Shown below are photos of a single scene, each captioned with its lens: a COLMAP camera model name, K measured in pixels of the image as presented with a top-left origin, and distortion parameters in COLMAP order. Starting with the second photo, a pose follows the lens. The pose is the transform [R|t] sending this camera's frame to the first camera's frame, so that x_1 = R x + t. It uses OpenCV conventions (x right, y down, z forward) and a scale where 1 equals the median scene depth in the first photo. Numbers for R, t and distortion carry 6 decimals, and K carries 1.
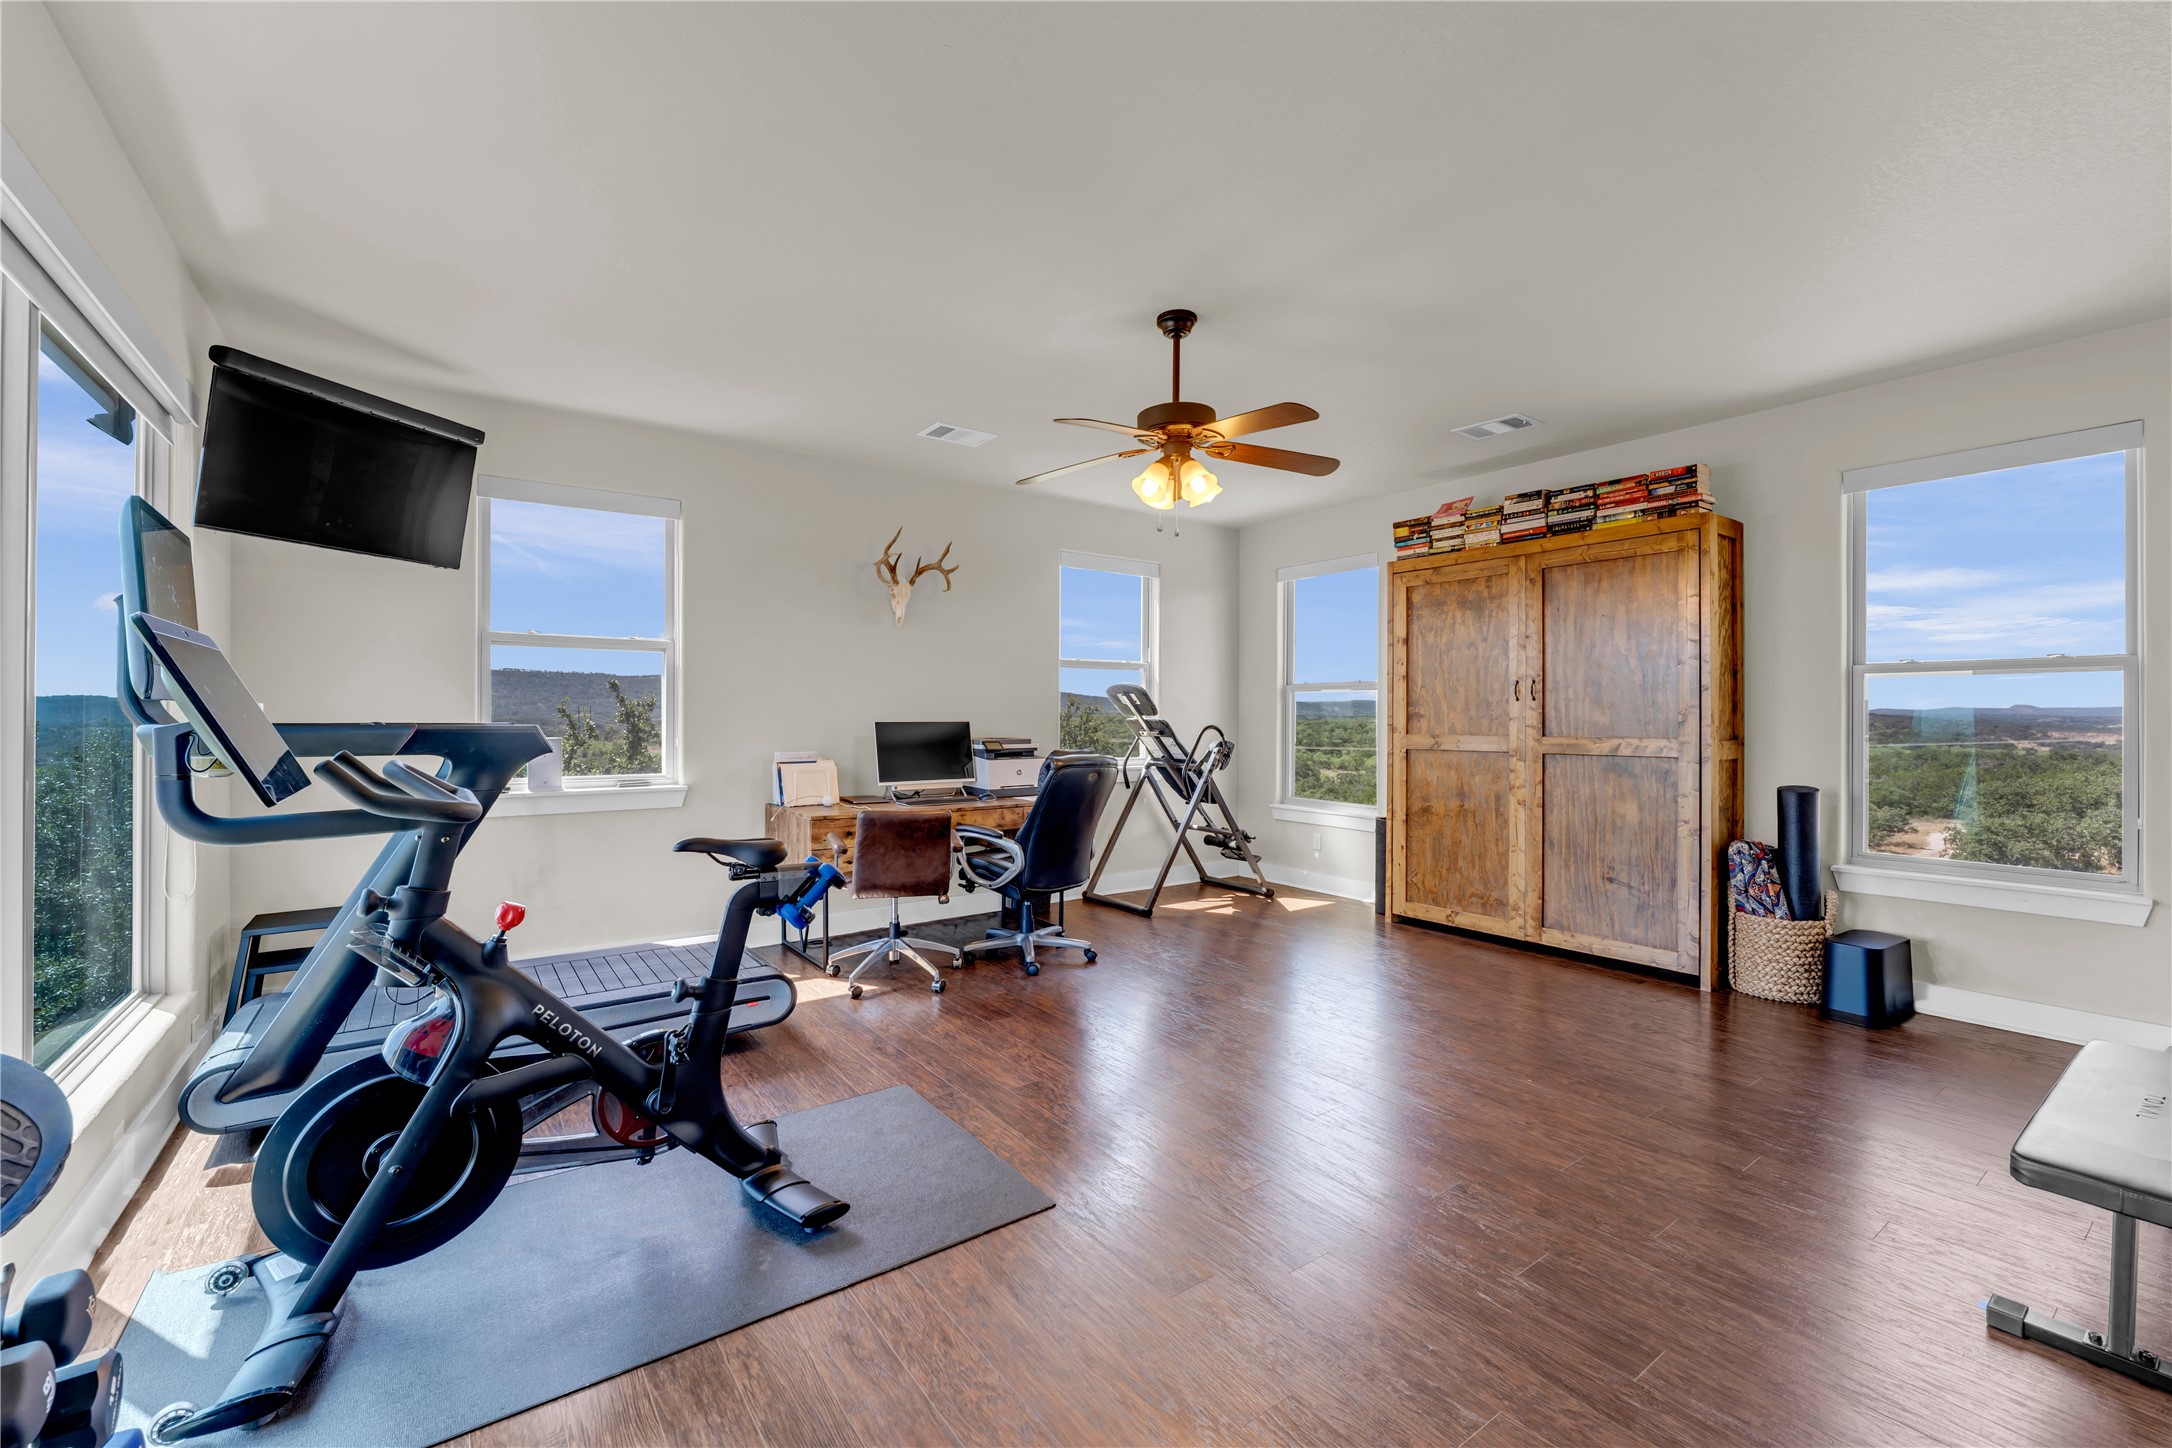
lens RADIAL K [[887.8, 0, 1066.4], [0, 887.8, 717.9], [0, 0, 1]] dist [0.000916, 0.000131]
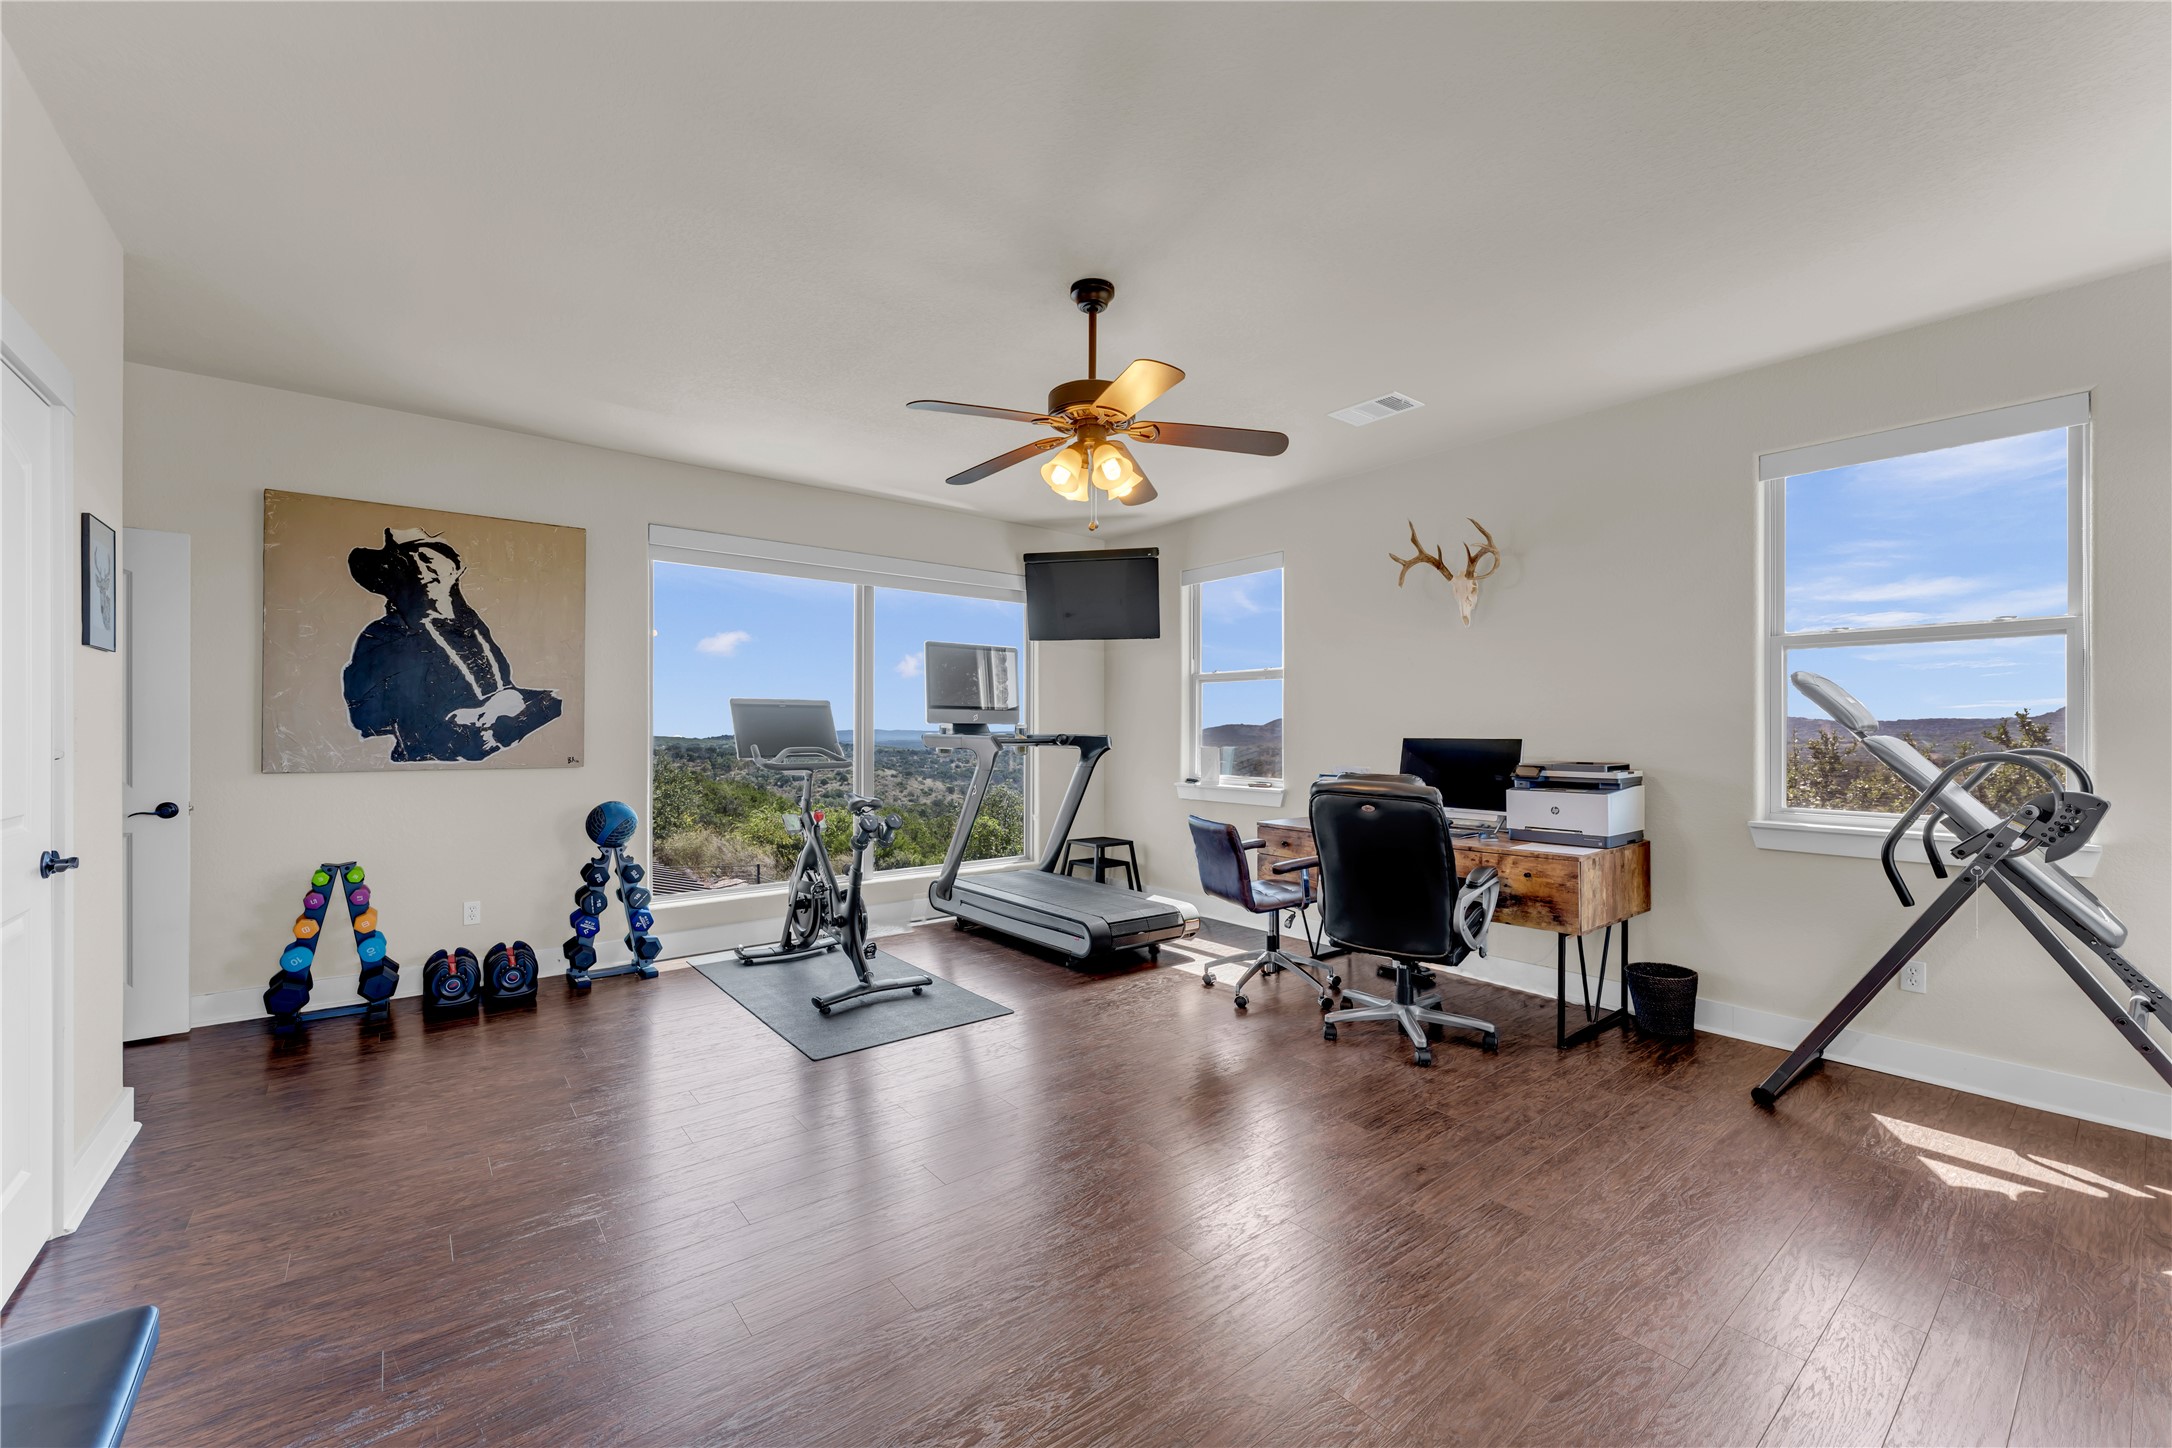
lens RADIAL K [[872.0, 0, 1086.0], [0, 872.0, 724.0], [0, 0, 1]] dist [-0.000323, -0.000049]
pose [[0.054275, -0.010381, -0.998472, 0.850707], [-0.006083, 0.999924, -0.010726, 0.003114], [0.998507, 0.006655, 0.054208, 0.800834]]
